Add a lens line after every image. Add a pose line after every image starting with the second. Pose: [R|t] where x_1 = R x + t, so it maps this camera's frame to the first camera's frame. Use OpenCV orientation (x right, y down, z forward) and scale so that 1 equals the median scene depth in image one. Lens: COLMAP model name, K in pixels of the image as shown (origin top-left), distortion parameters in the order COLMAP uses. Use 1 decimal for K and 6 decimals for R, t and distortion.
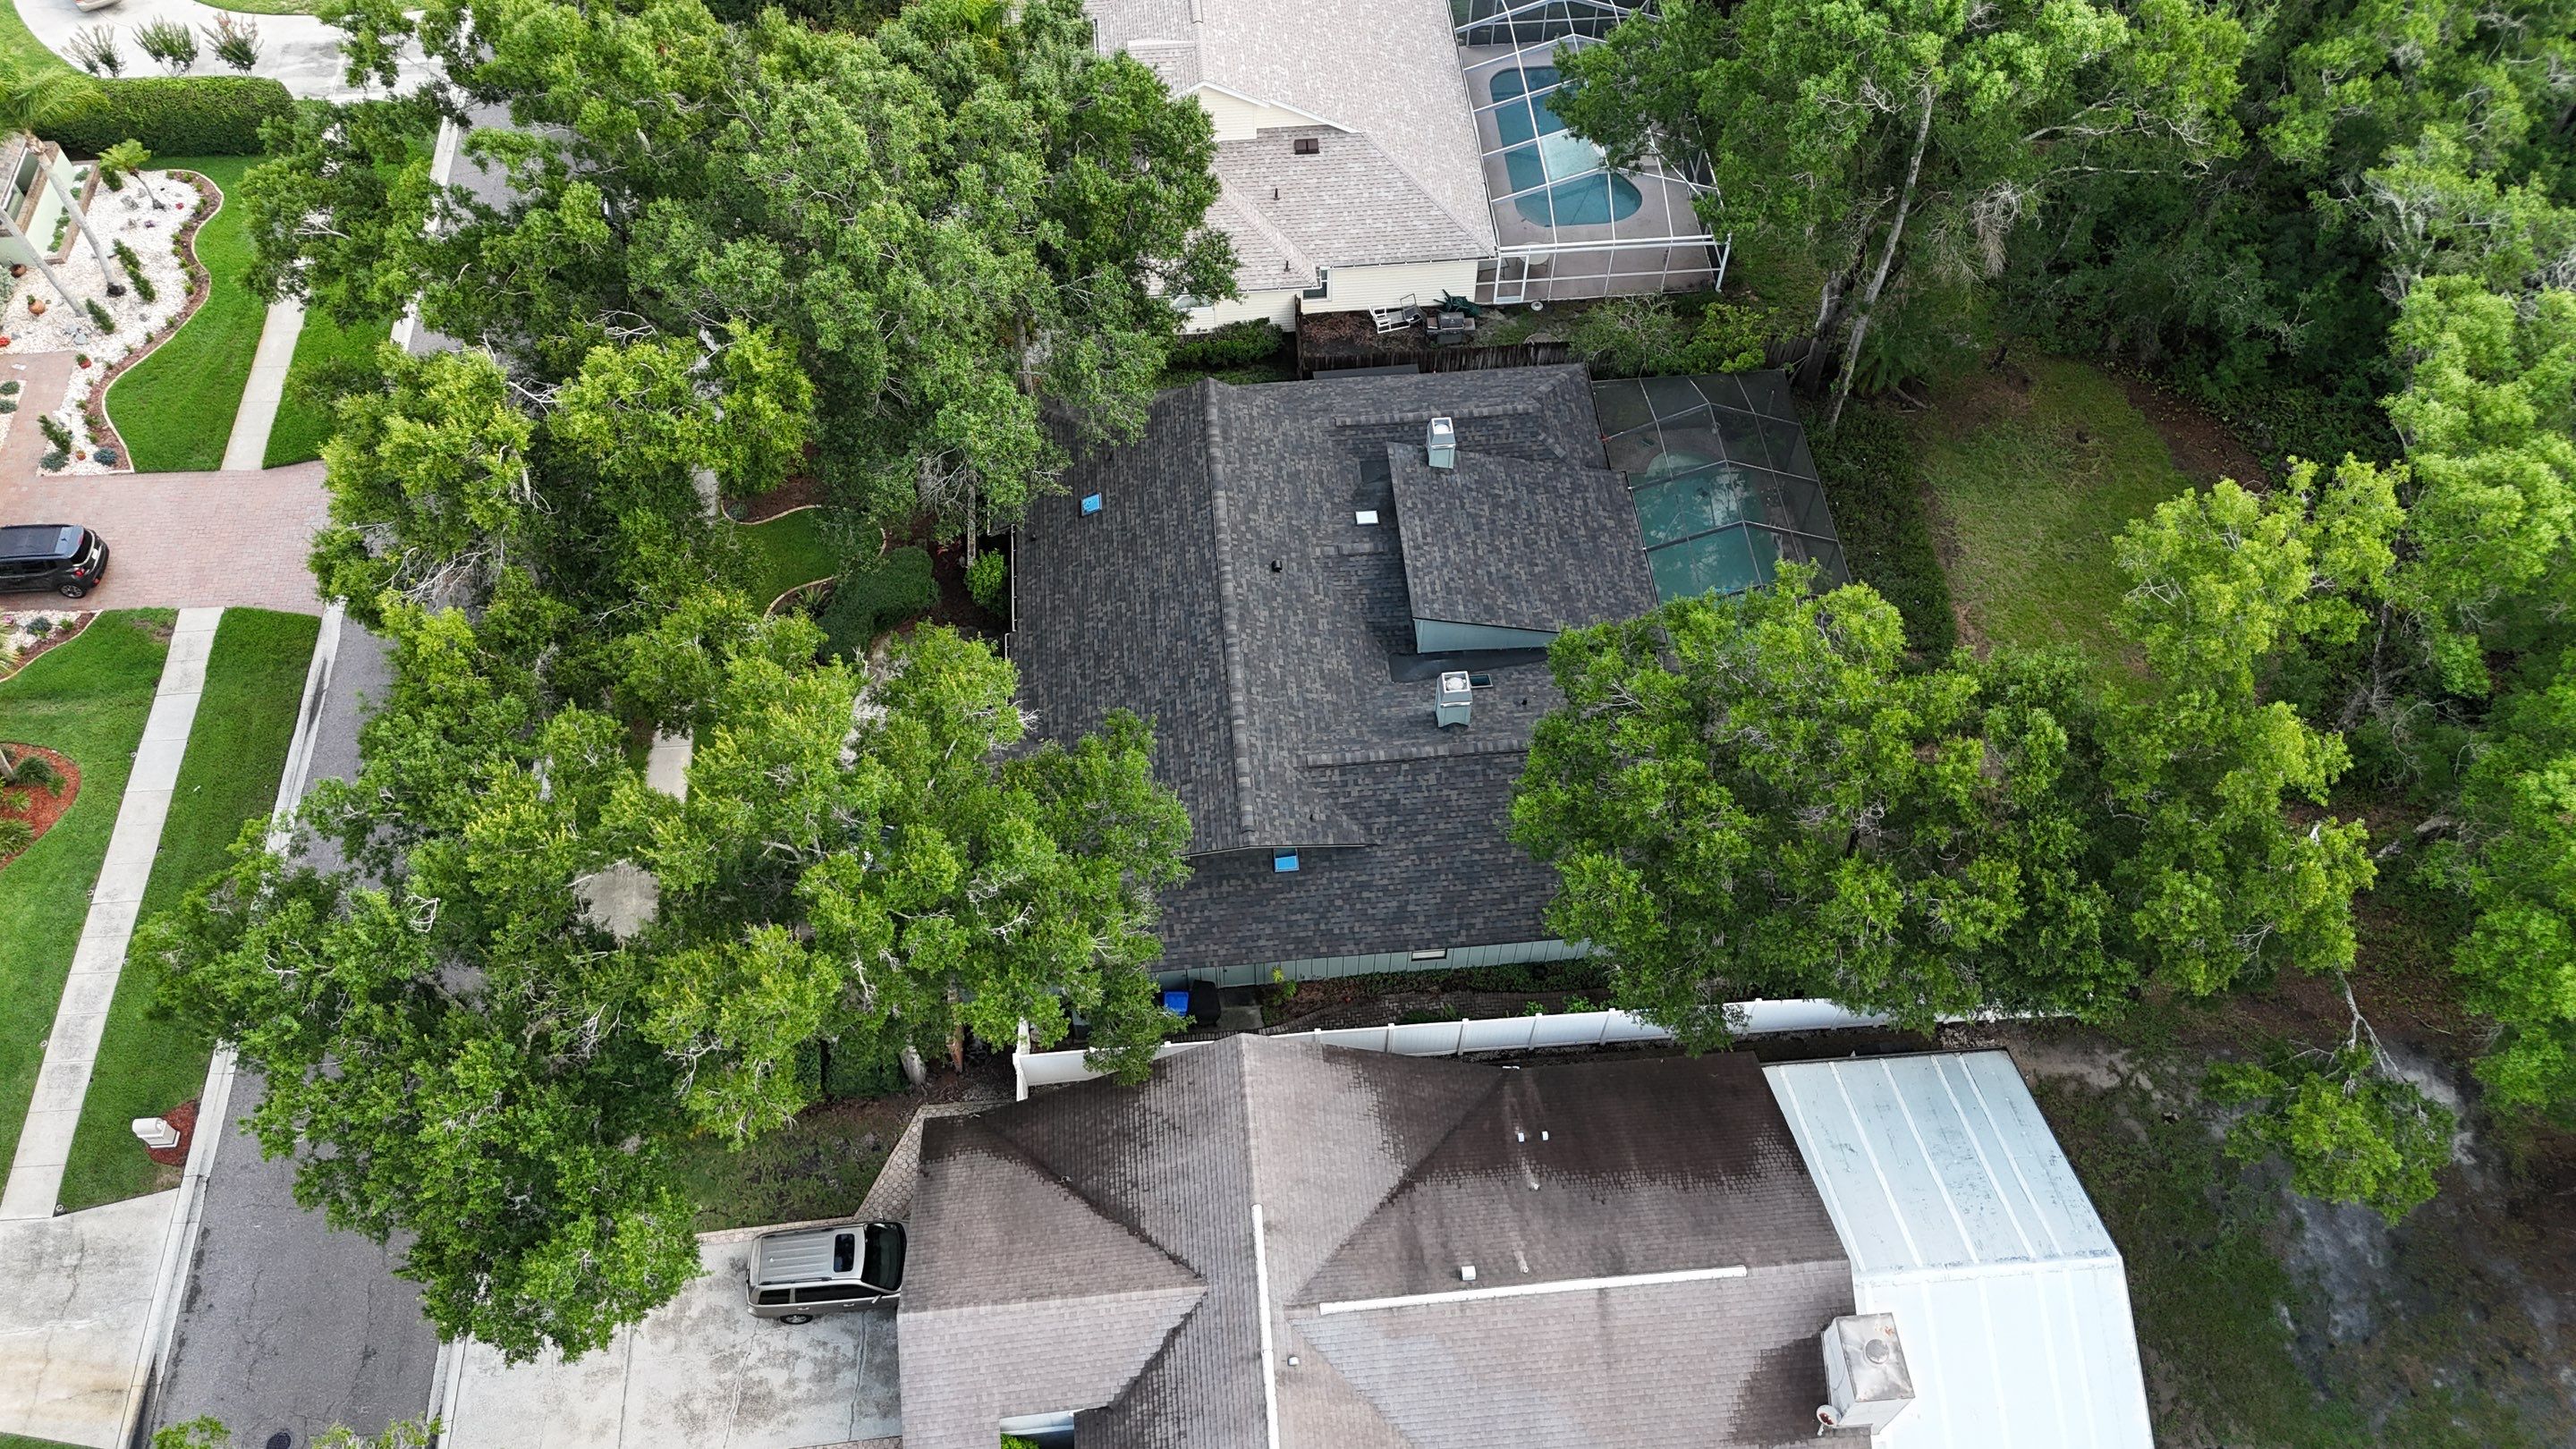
lens RADIAL K [[1905.6, 0, 1304.0], [0, 1905.6, 706.2], [0, 0, 1]] dist [0.077595, -0.075459]
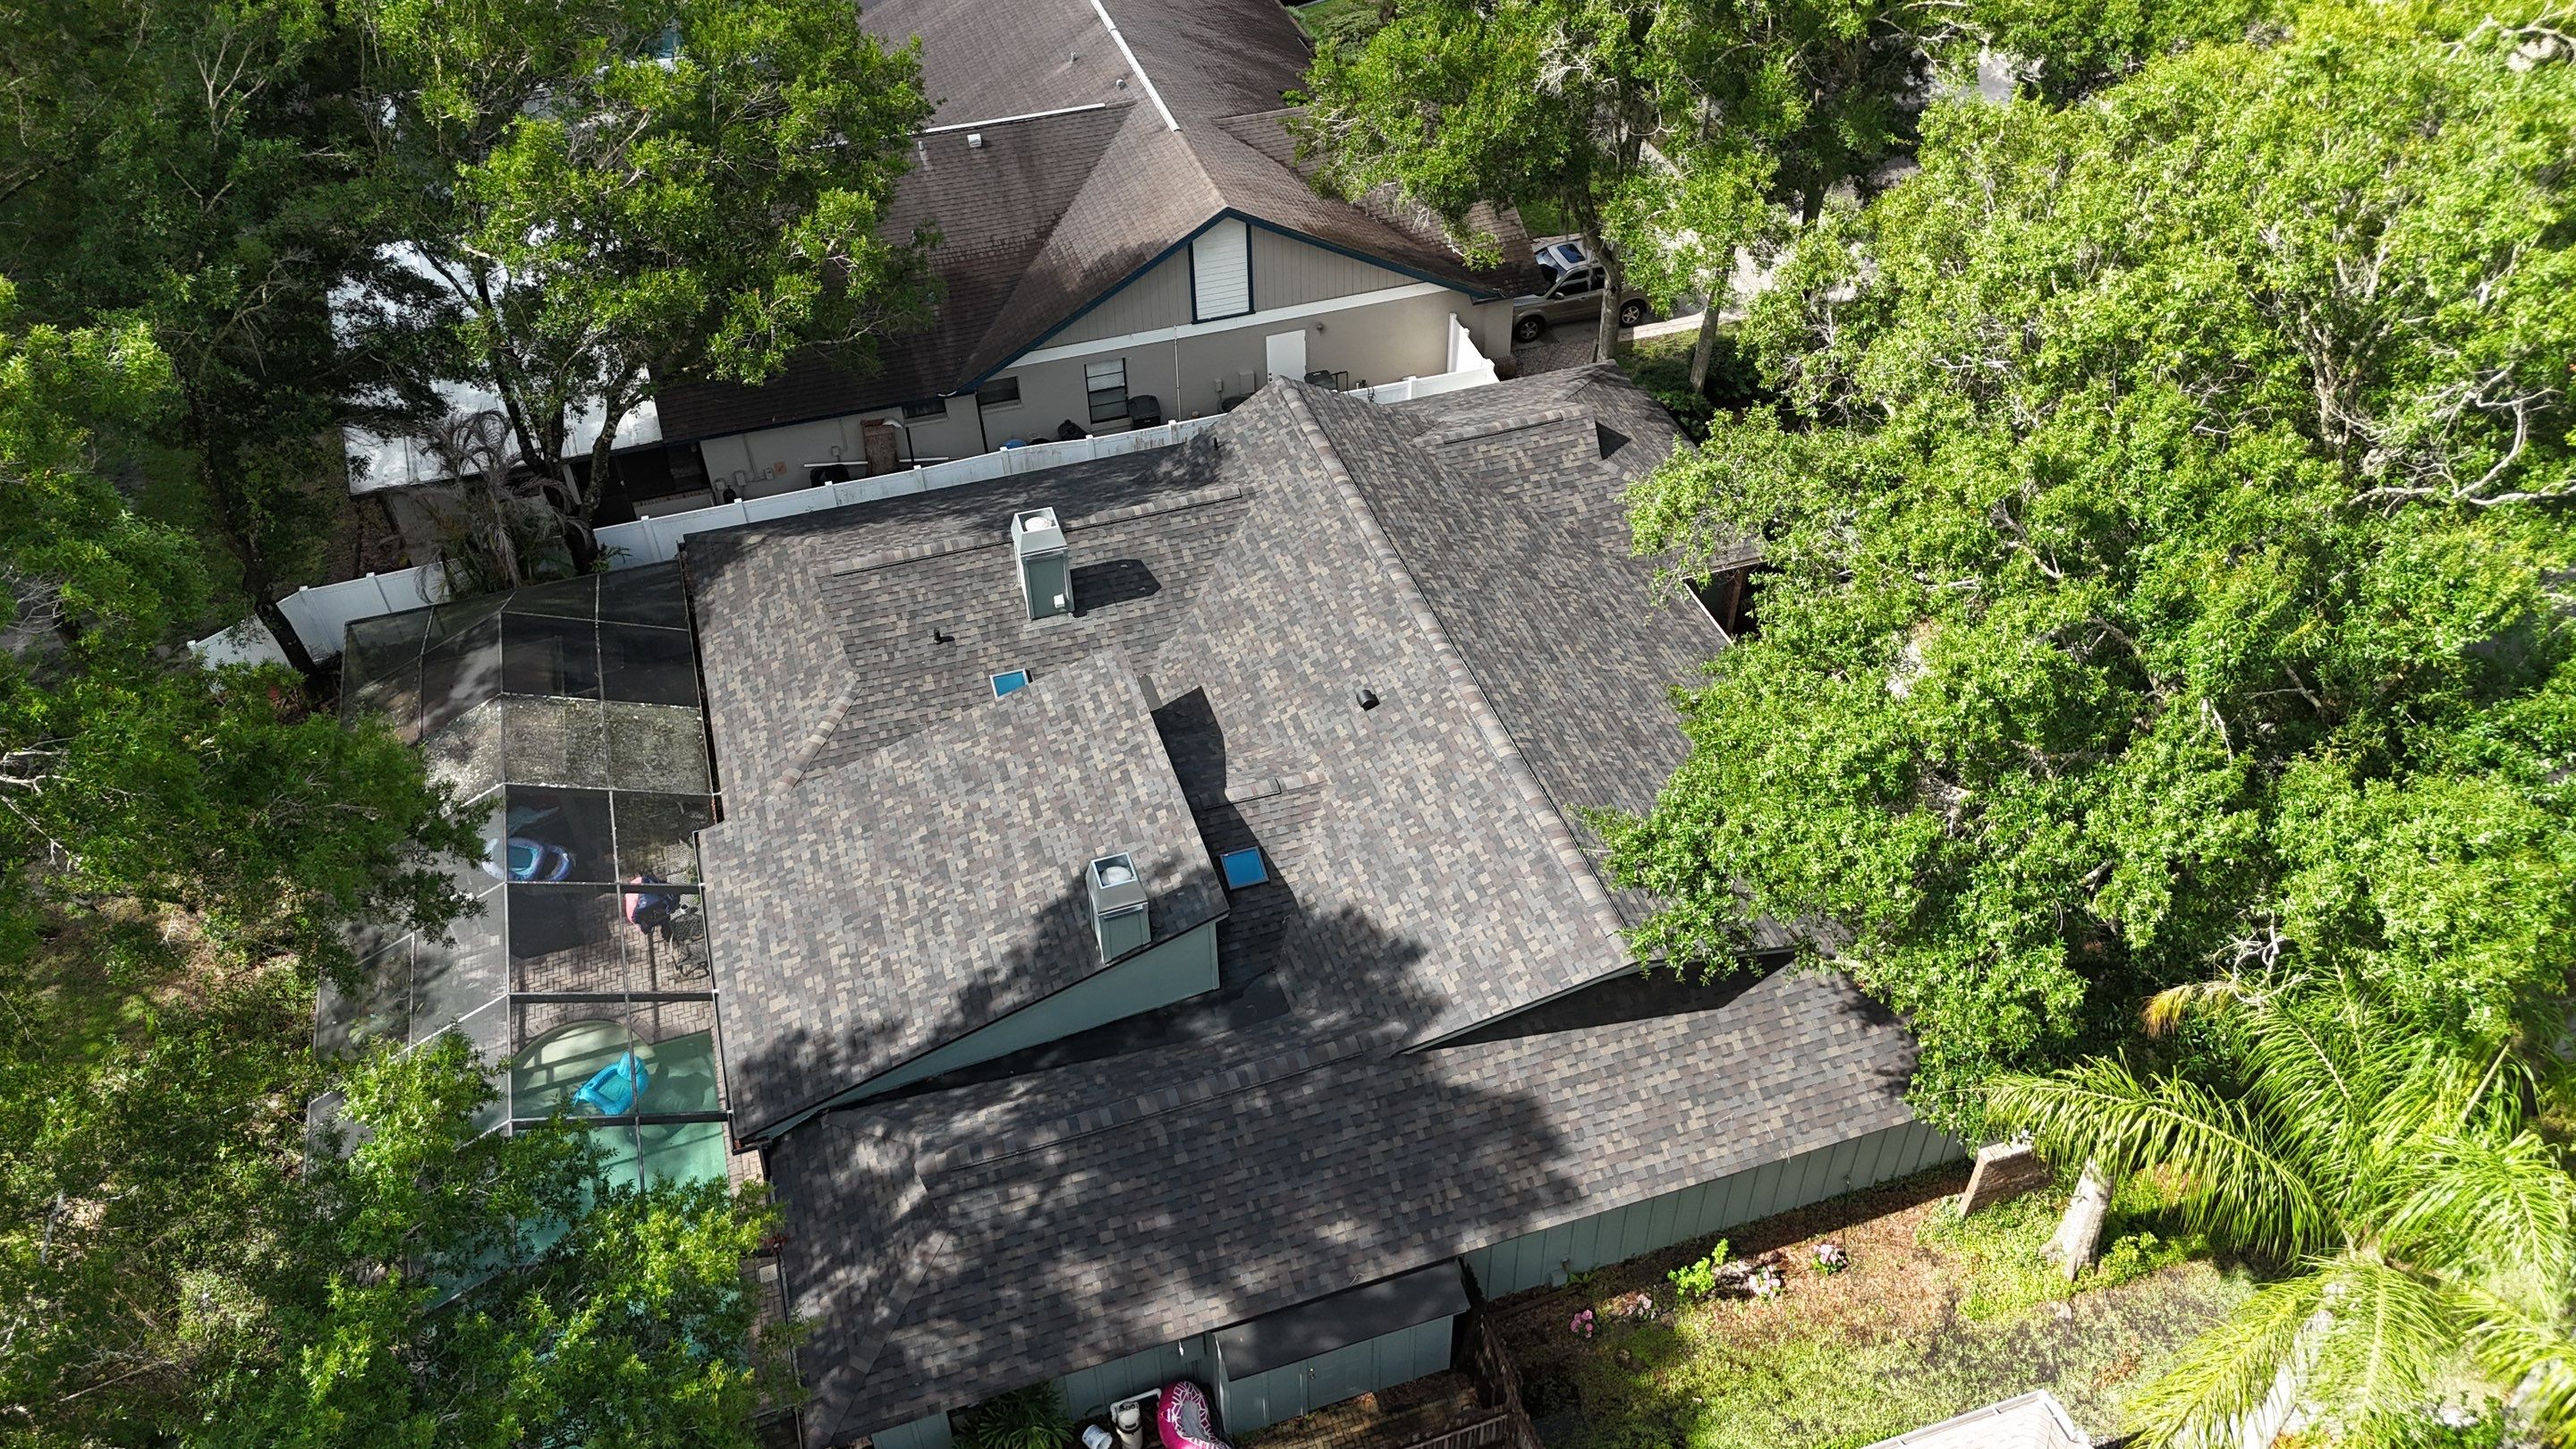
lens RADIAL K [[1905.6, 0, 1304.0], [0, 1905.6, 706.2], [0, 0, 1]] dist [0.077595, -0.075459]
pose [[-0.974472, 0.158202, -0.159303, 0.096494], [-0.177386, -0.107591, 0.978242, -0.631154], [0.137620, 0.981528, 0.132907, 0.903594]]
